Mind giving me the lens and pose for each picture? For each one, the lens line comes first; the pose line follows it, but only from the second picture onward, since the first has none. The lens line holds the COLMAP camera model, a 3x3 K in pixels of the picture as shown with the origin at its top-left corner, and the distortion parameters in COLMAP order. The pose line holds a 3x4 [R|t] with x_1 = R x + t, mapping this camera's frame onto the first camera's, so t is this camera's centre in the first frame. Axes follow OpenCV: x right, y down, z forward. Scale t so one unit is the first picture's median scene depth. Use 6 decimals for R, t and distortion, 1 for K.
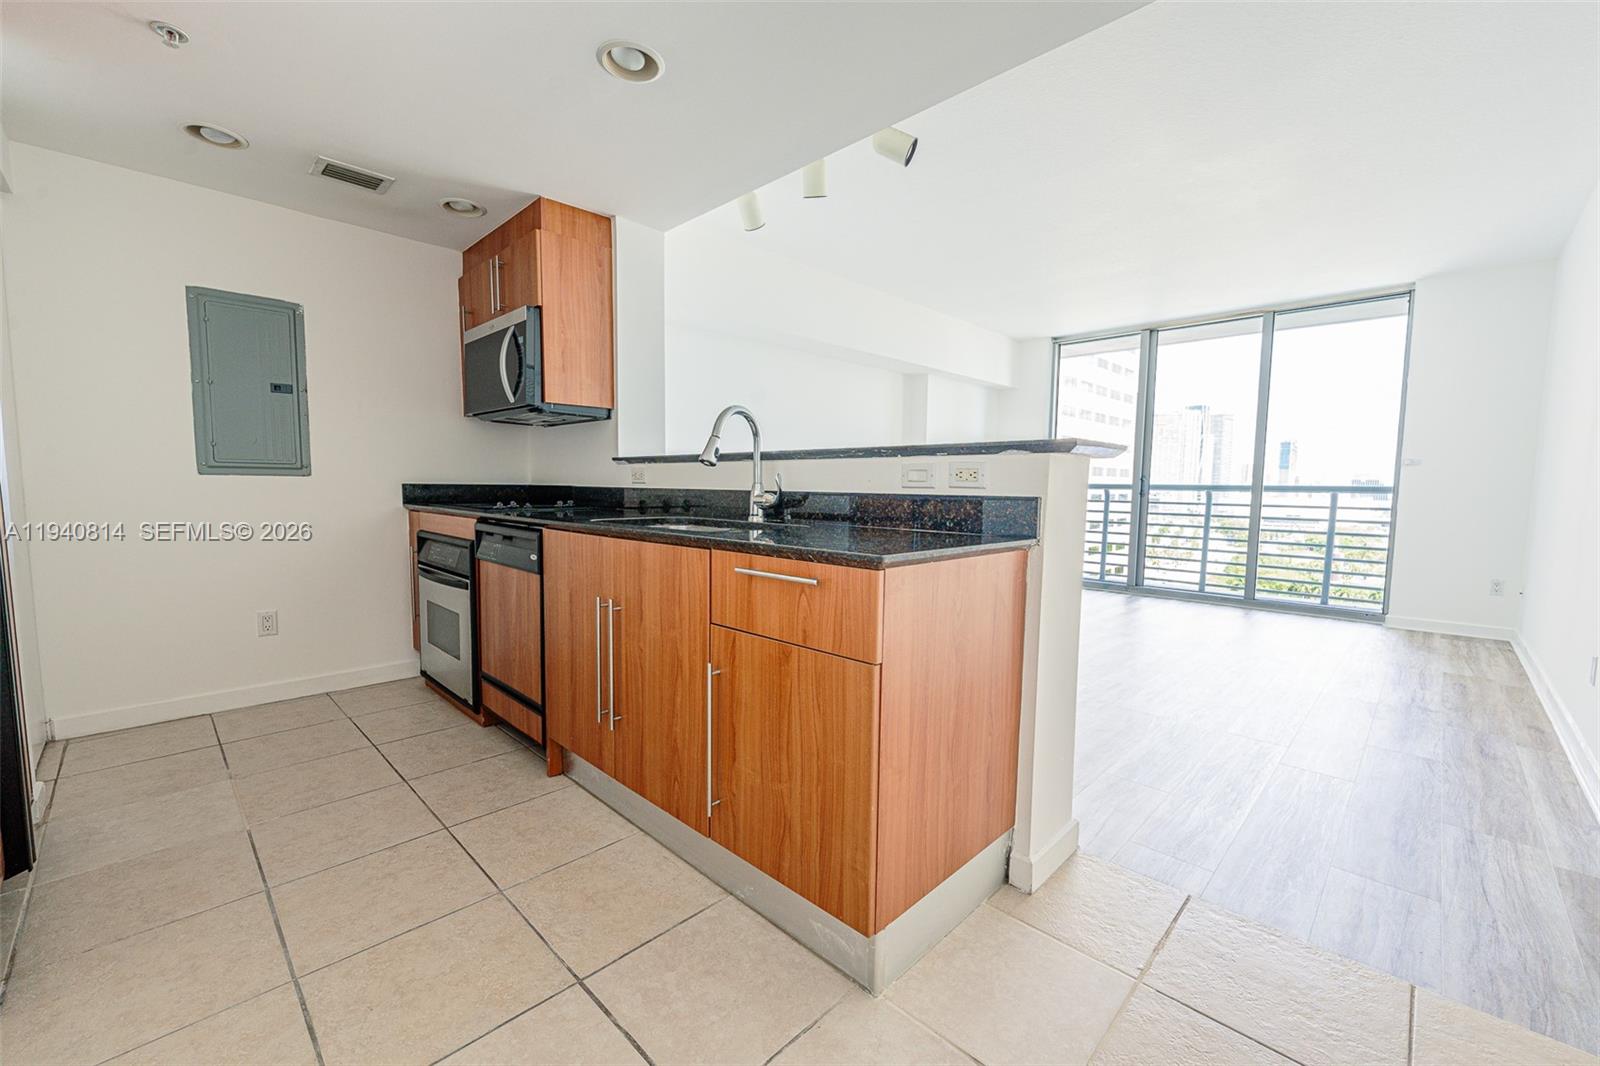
lens RADIAL K [[647.6, 0, 796.1], [0, 647.6, 535.2], [0, 0, 1]] dist [0.000890, -0.000146]
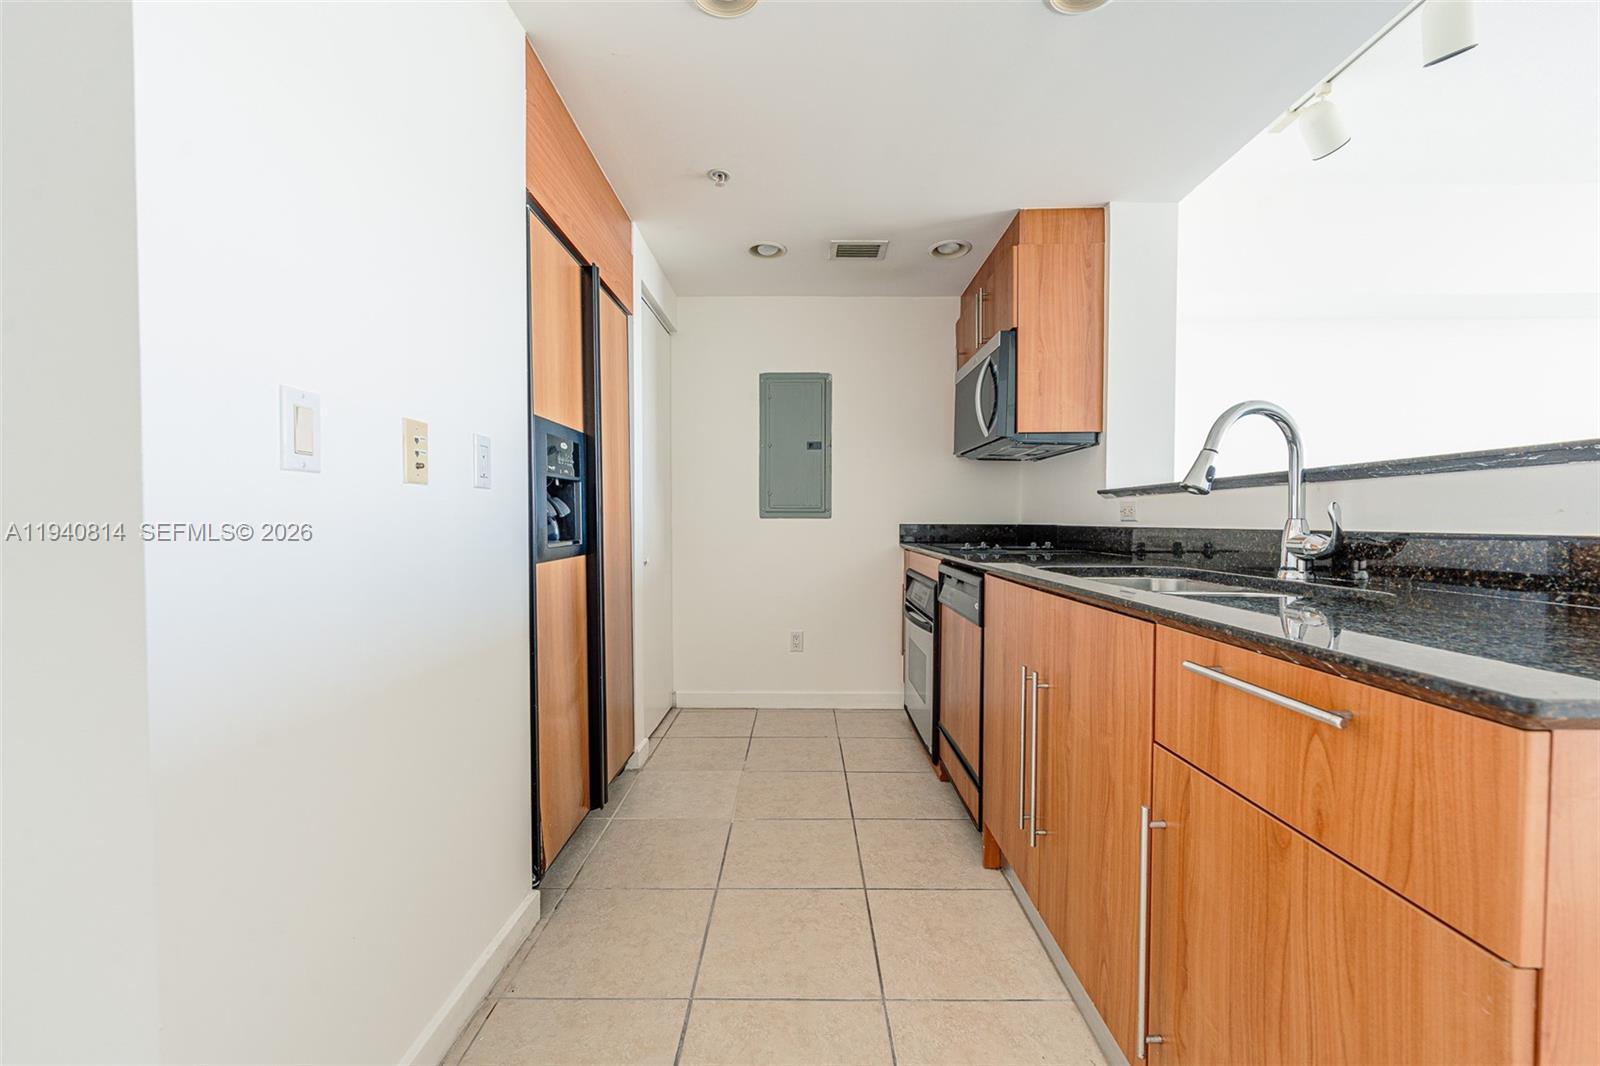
lens RADIAL K [[647.6, 0, 796.1], [0, 647.6, 535.2], [0, 0, 1]] dist [0.000890, -0.000146]
pose [[0.698745, 0.005232, -0.715352, 0.050126], [-0.048993, 0.997975, -0.040557, -0.014132], [0.713691, 0.063386, 0.697586, 0.200401]]
